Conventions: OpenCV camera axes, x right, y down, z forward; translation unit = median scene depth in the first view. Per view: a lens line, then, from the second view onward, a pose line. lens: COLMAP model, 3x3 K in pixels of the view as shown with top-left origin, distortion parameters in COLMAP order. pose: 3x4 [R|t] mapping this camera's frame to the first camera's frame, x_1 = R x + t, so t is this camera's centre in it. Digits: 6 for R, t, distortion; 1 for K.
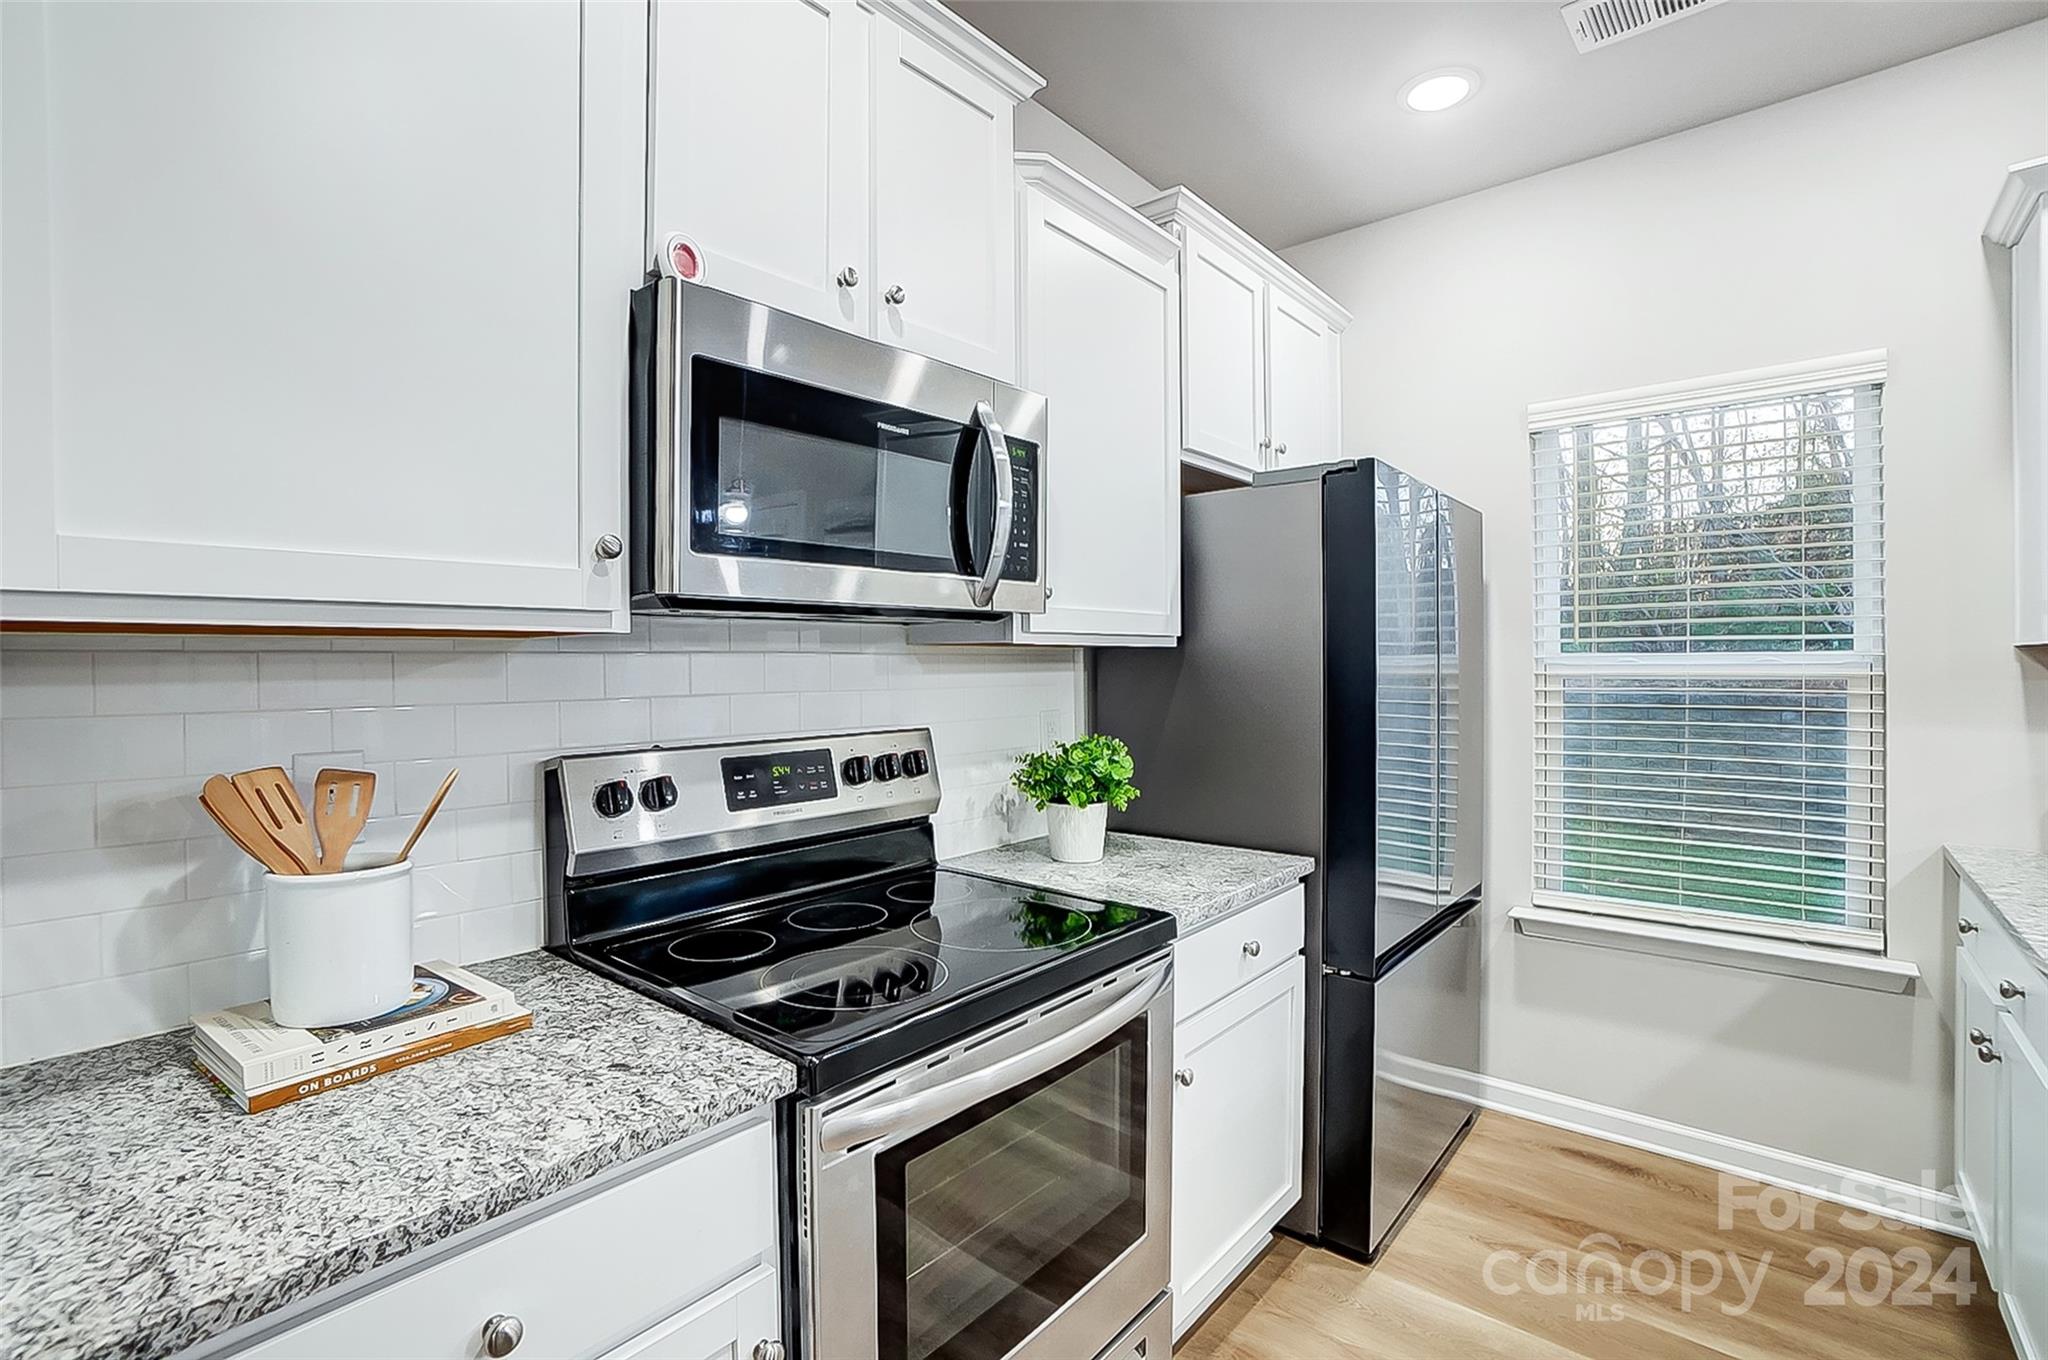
lens RADIAL K [[933.5, 0, 1019.0], [0, 933.5, 676.9], [0, 0, 1]] dist [-0.059966, 0.020265]
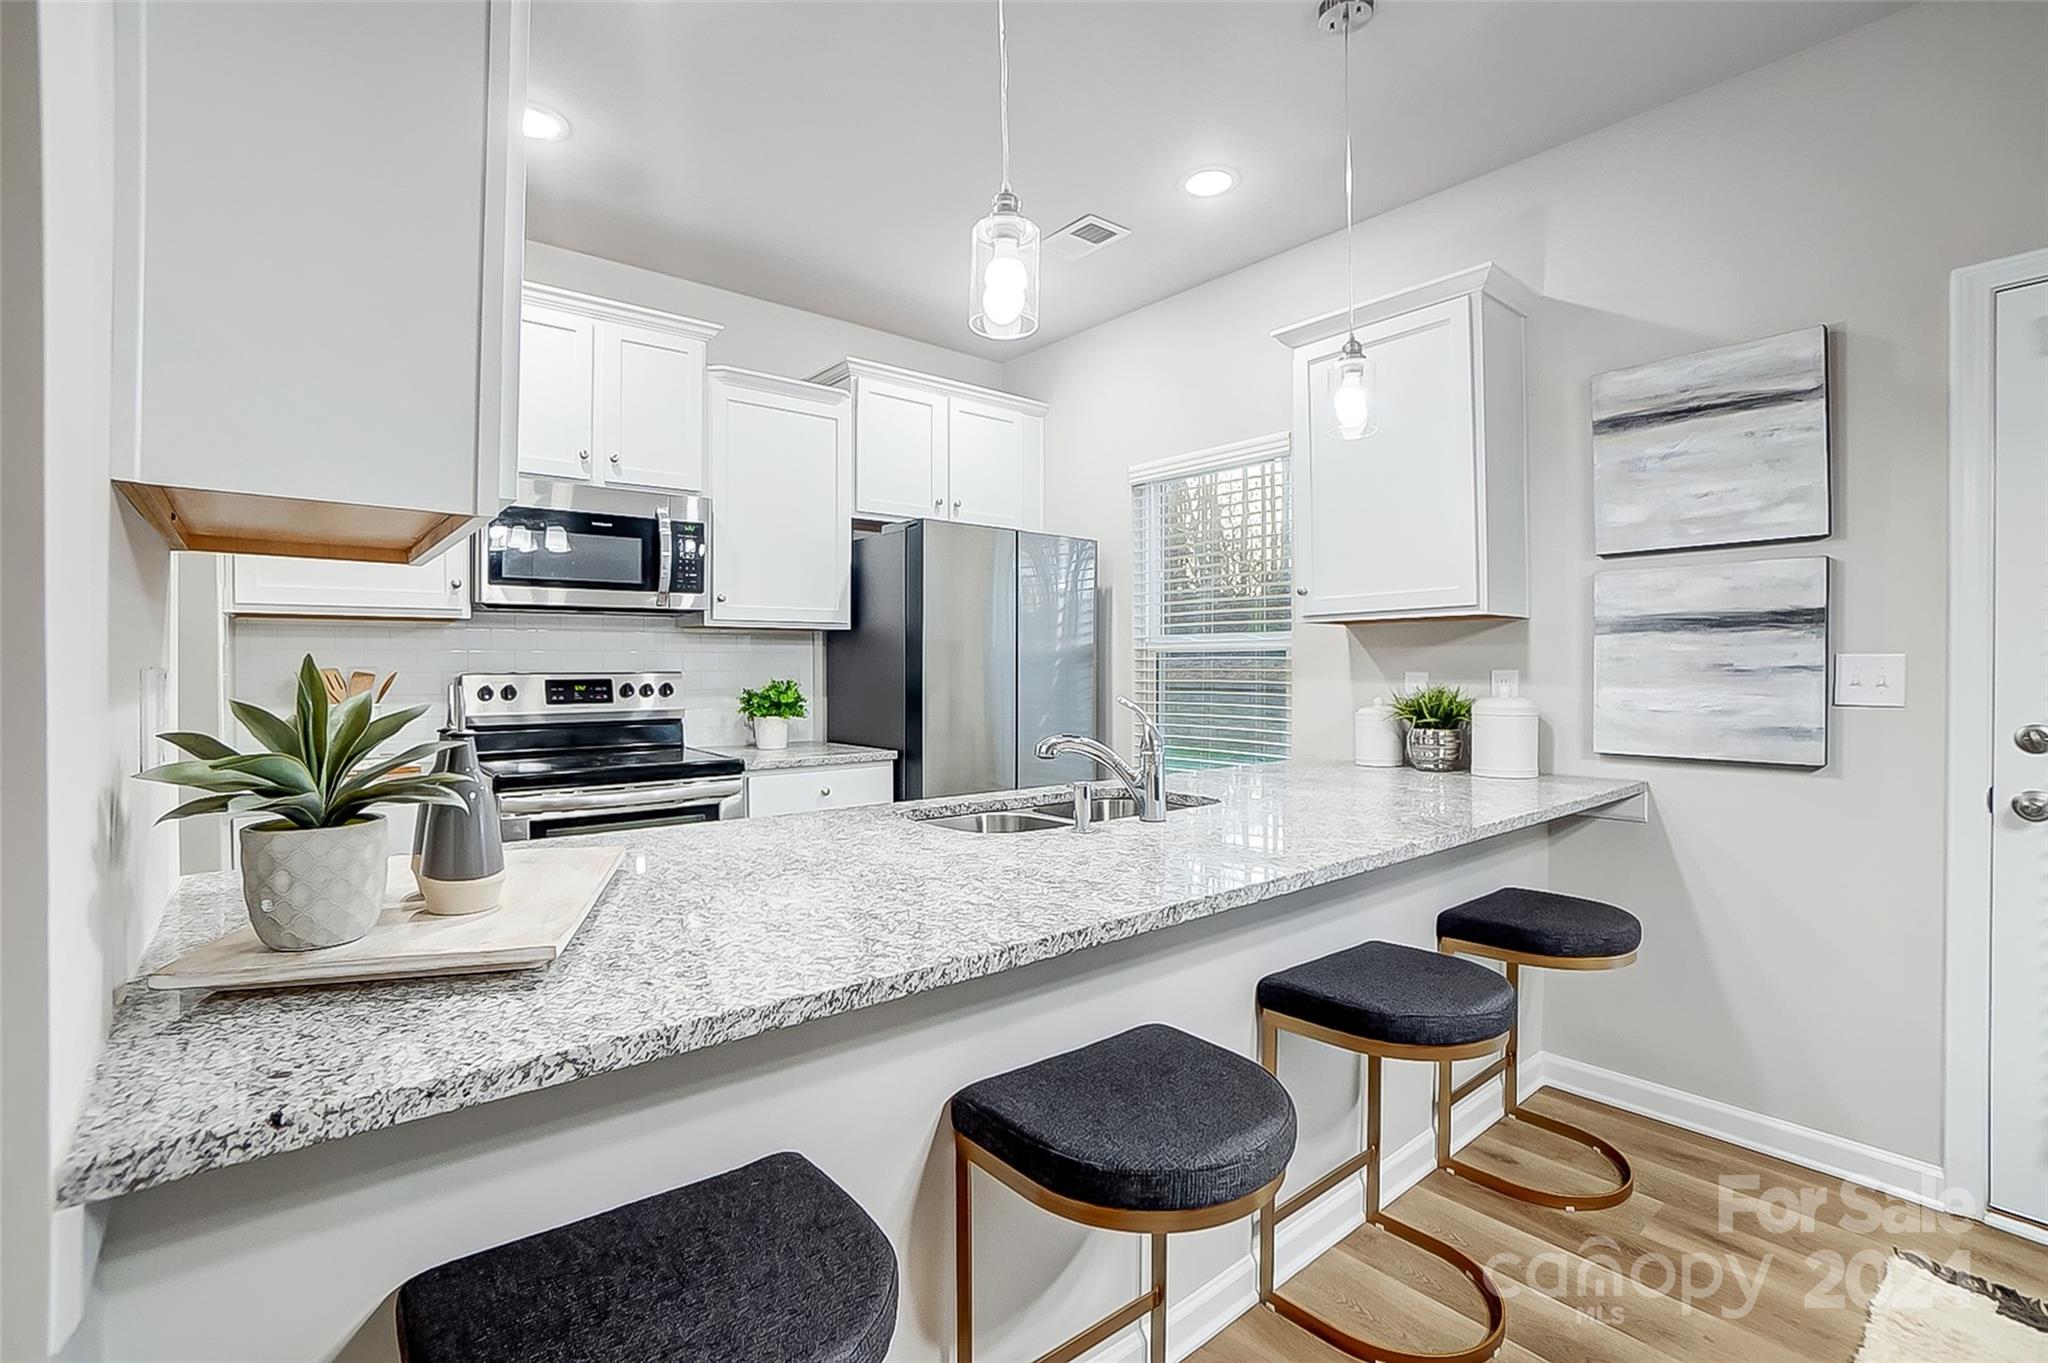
lens RADIAL K [[913.9, 0, 1010.3], [0, 913.9, 675.4], [0, 0, 1]] dist [-0.067814, 0.024583]
pose [[0.984424, 0.006305, -0.175700, 0.892909], [-0.006851, 0.999973, -0.002501, 0.063195], [0.175680, 0.003665, 0.984441, -0.681816]]
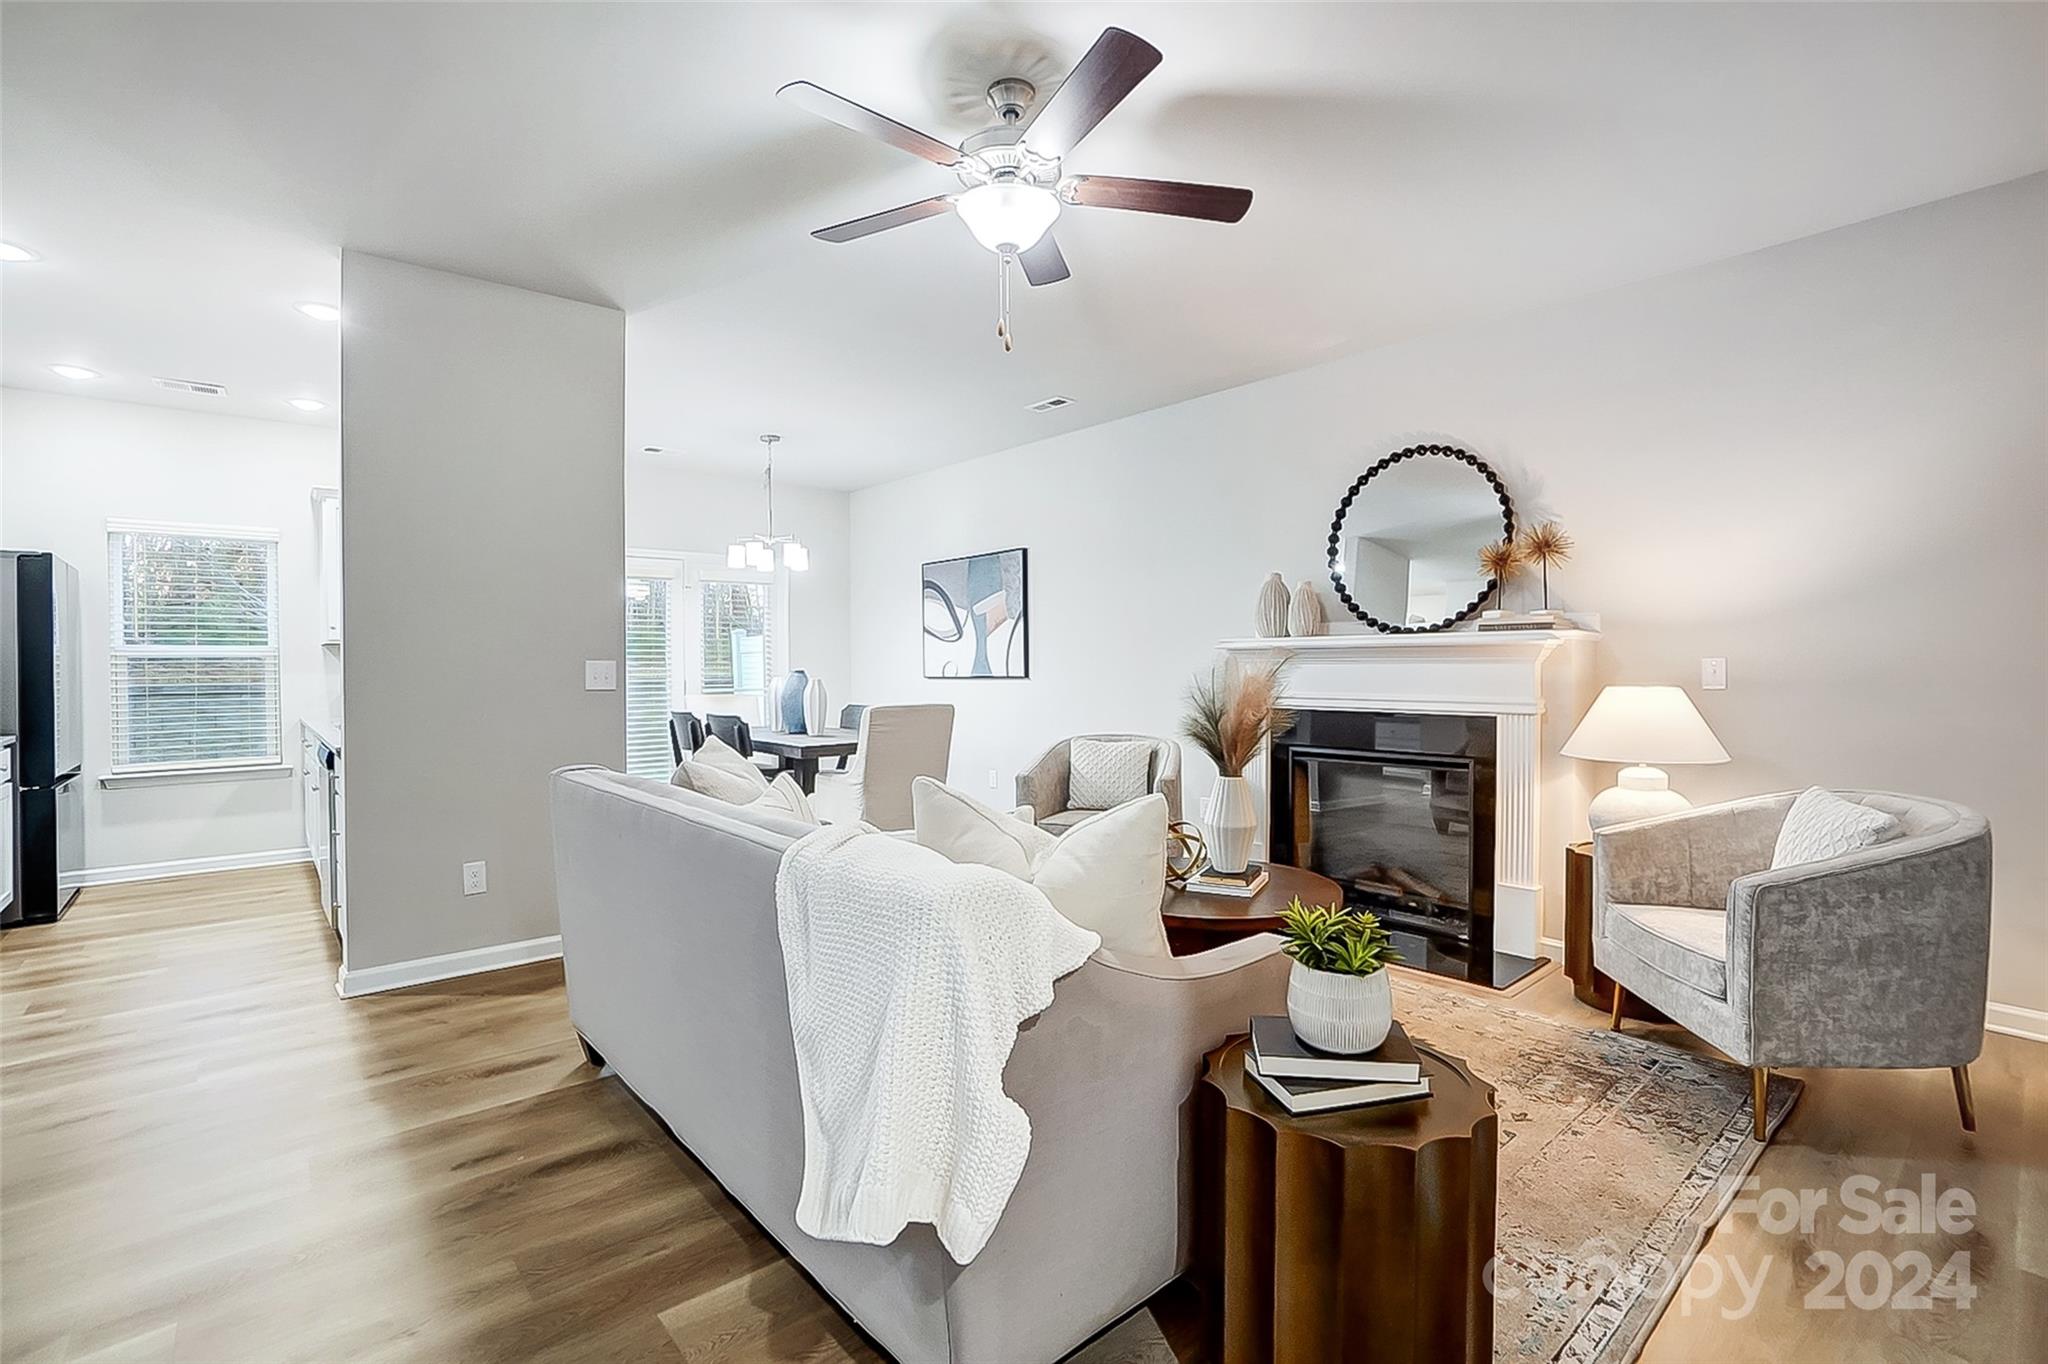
lens RADIAL K [[922.1, 0, 1005.2], [0, 922.1, 677.2], [0, 0, 1]] dist [-0.058934, 0.025237]
pose [[0.155701, -0.010376, 0.987750, -1.447204], [0.021000, 0.999754, 0.007192, 0.100551], [-0.987581, 0.019623, 0.155881, -1.682913]]
